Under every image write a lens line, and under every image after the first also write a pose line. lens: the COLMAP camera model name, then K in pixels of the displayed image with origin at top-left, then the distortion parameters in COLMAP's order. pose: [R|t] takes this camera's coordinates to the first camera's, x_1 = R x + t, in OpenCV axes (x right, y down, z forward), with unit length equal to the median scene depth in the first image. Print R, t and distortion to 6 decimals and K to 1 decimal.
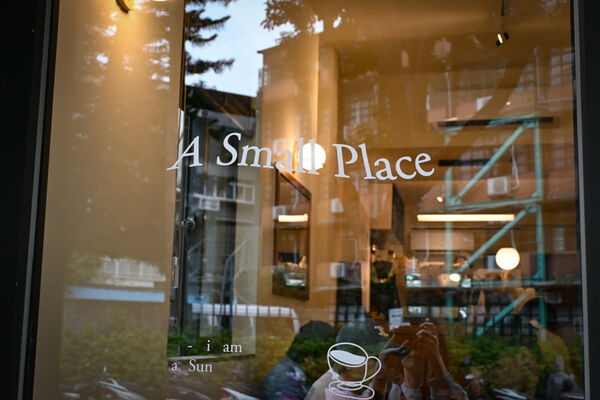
lens RADIAL K [[827.7, 0, 300.2], [0, 827.7, 199.9], [0, 0, 1]] dist [-0.015151, 0.000000]
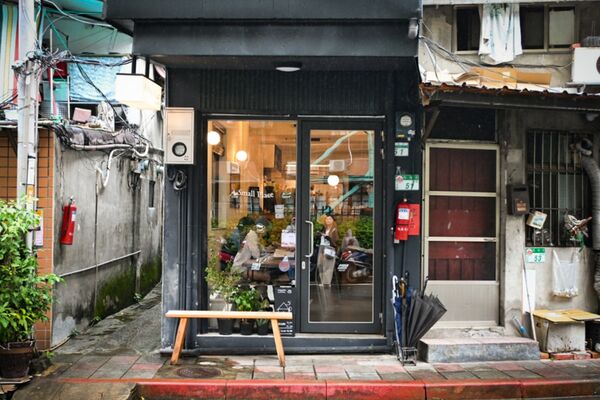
lens RADIAL K [[709.8, 0, 300.0], [0, 709.8, 200.6], [0, 0, 1]] dist [0.001060, 0.000000]
pose [[0.990950, -0.020688, 0.132627, -0.061024], [0.002237, 0.990460, 0.137786, -0.133689], [-0.134212, -0.136242, 0.981542, -0.755758]]
